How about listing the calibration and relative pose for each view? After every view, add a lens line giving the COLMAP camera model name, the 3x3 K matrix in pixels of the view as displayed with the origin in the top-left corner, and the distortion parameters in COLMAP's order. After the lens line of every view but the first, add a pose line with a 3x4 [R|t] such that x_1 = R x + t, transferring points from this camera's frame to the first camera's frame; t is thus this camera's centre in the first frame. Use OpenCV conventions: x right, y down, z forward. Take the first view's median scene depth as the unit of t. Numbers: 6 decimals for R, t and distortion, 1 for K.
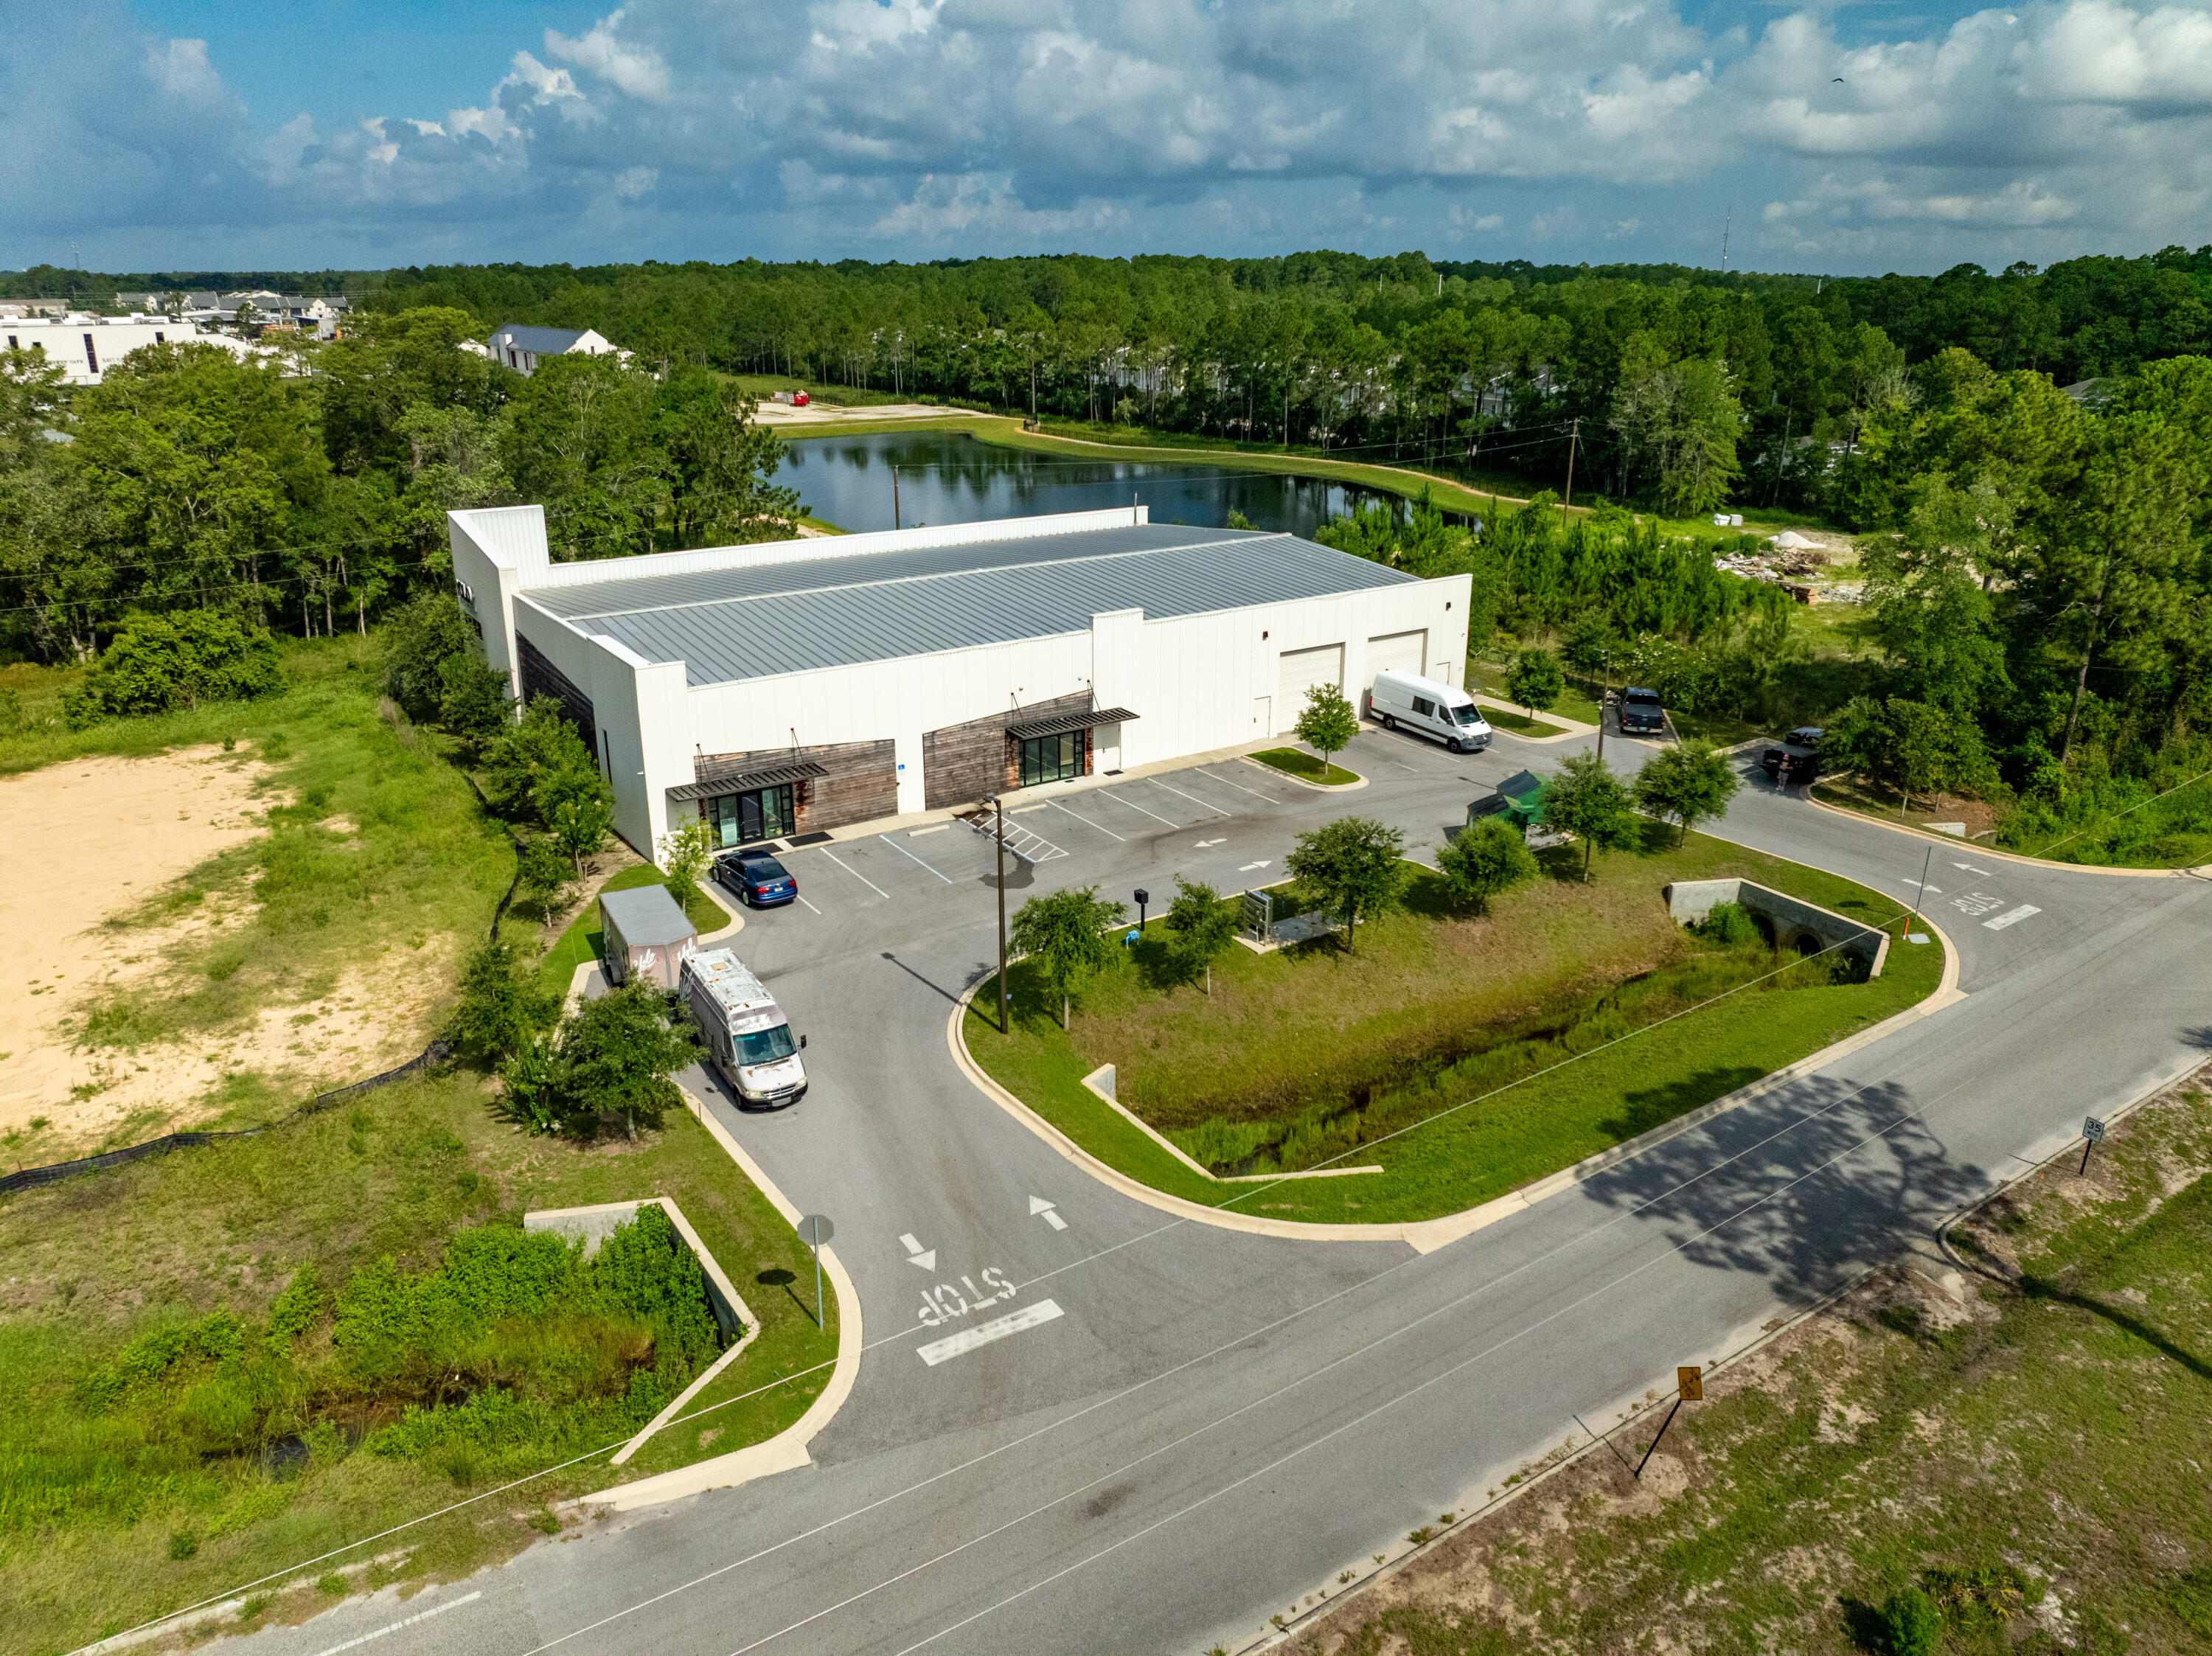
lens RADIAL K [[1555.2, 0, 1110.7], [0, 1555.2, 812.0], [0, 0, 1]] dist [-0.046154, 0.013140]
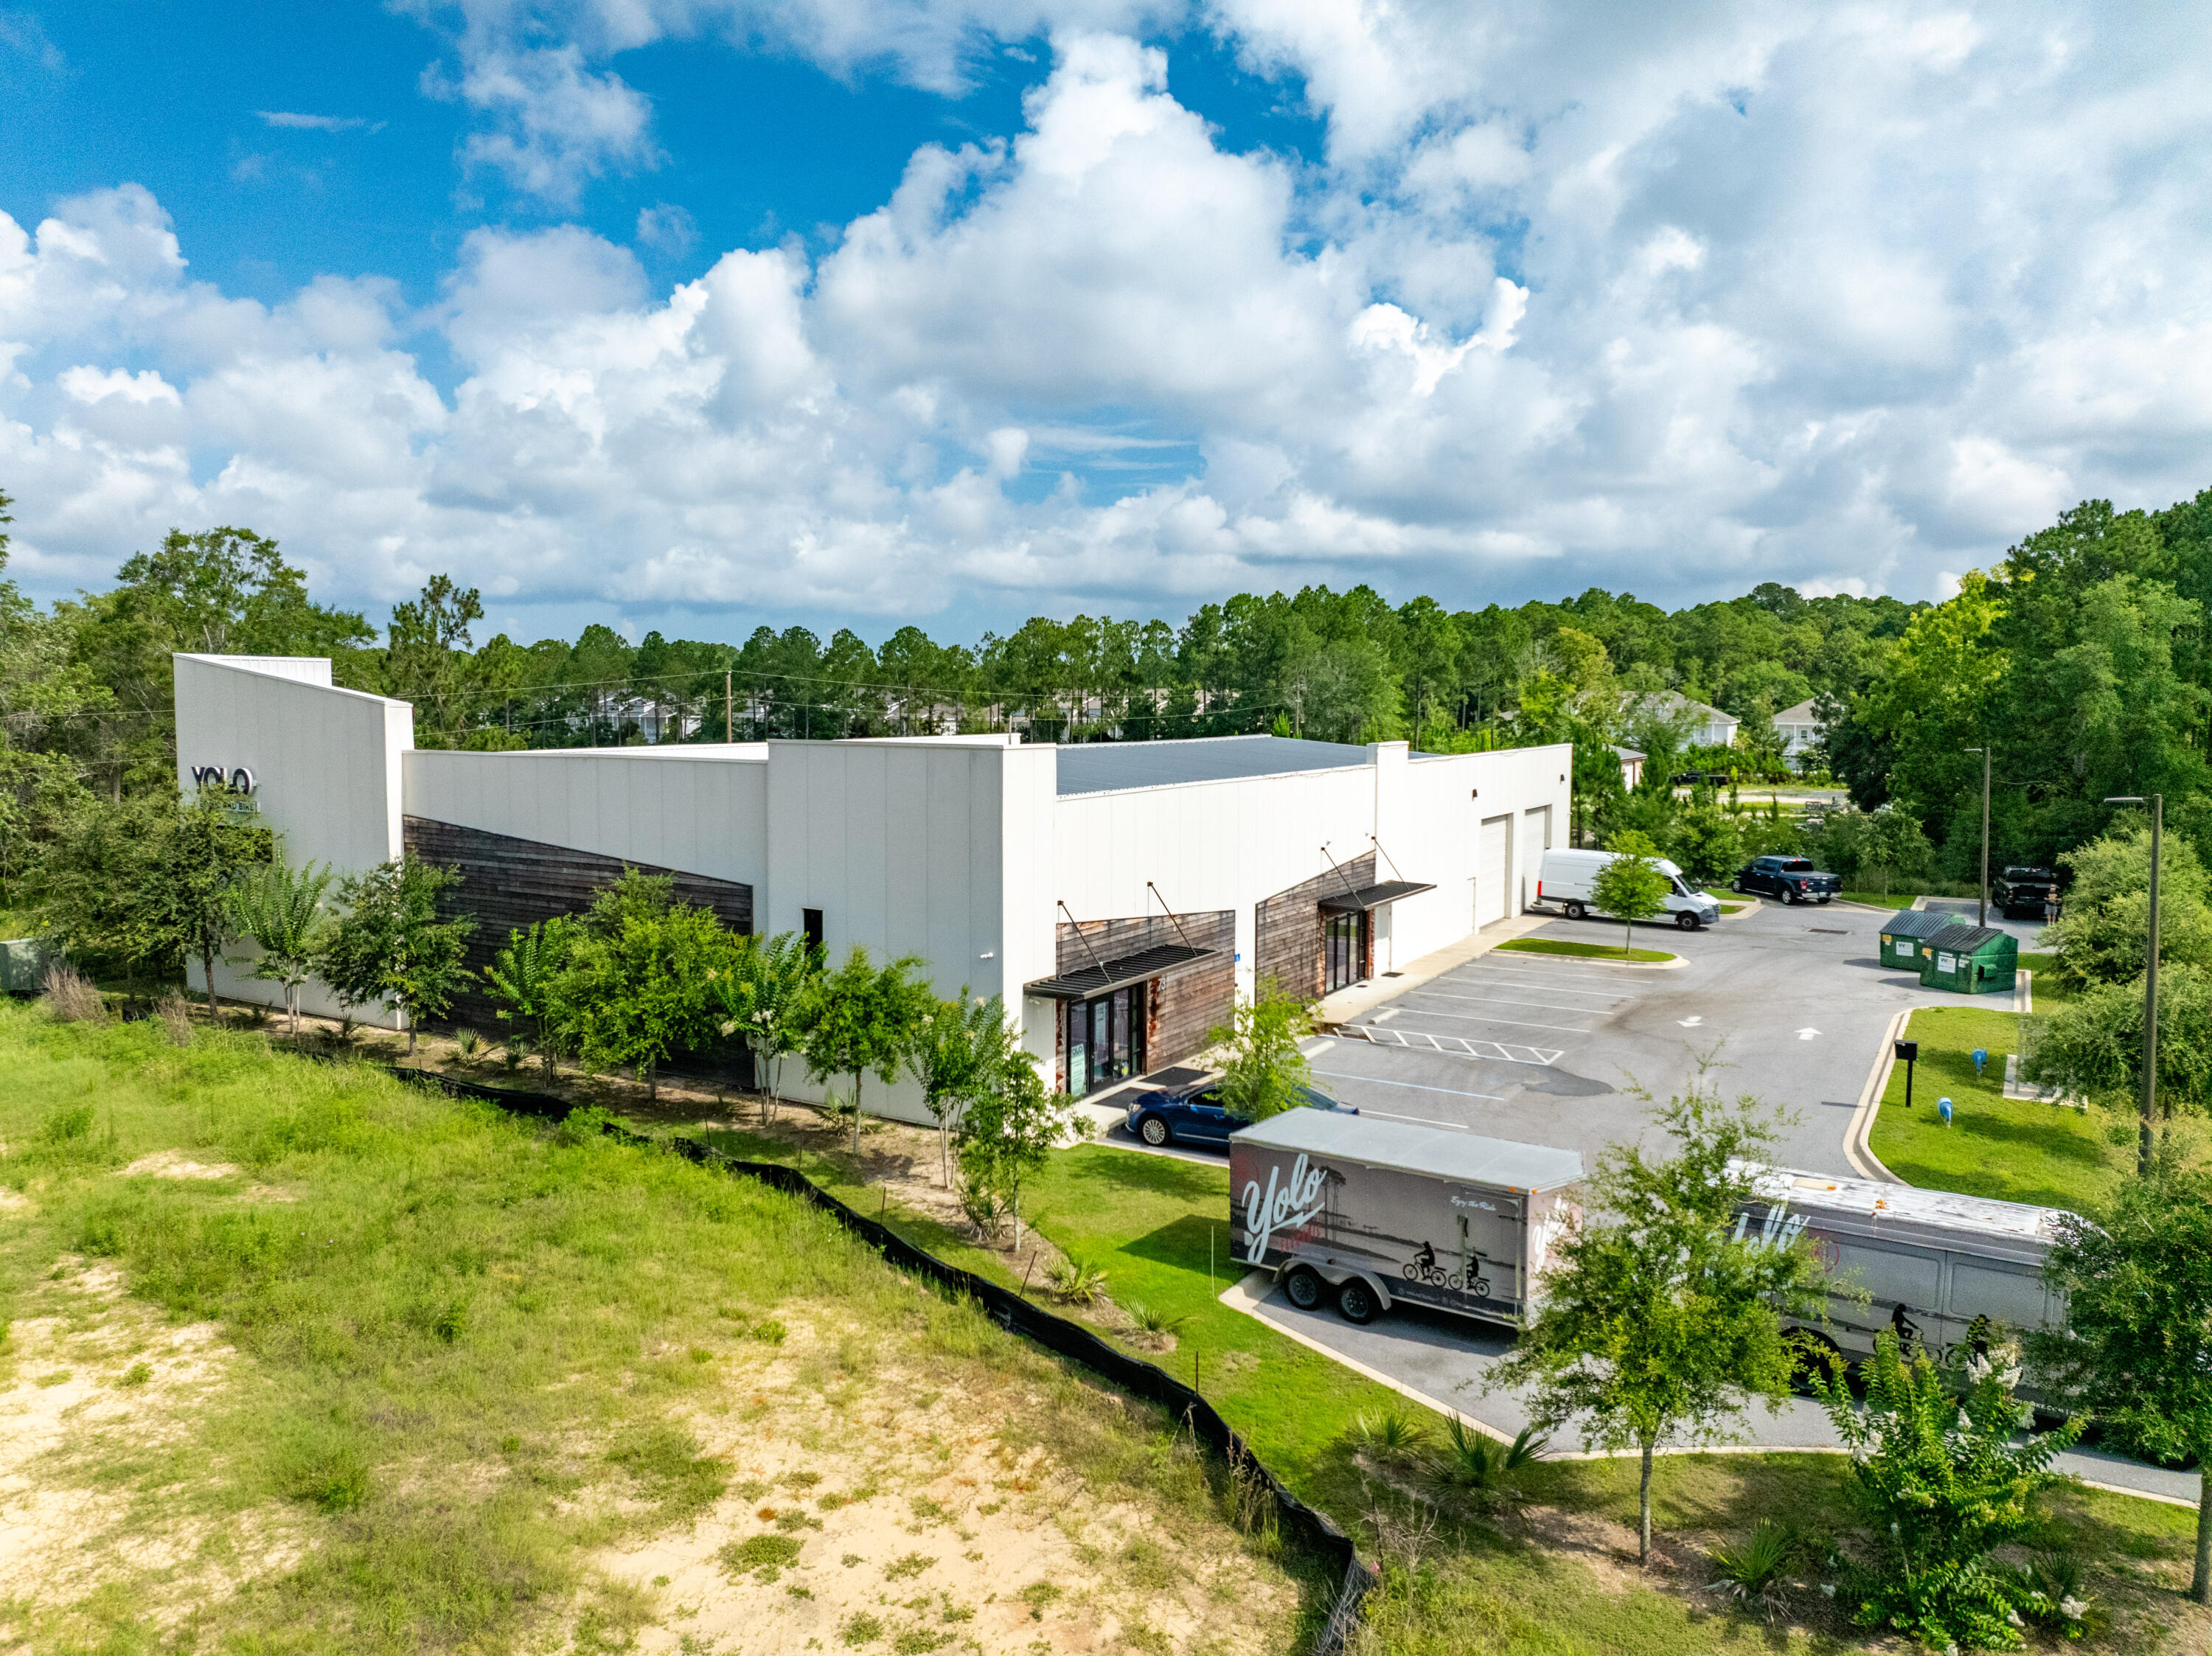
lens RADIAL K [[1555.2, 0, 1111.0], [0, 1555.2, 830.6], [0, 0, 1]] dist [-0.046154, 0.013140]
pose [[0.905851, -0.036942, 0.421983, -0.446657], [0.138862, 0.967039, -0.213429, 0.047606], [-0.400189, 0.251932, 0.881124, 0.472301]]
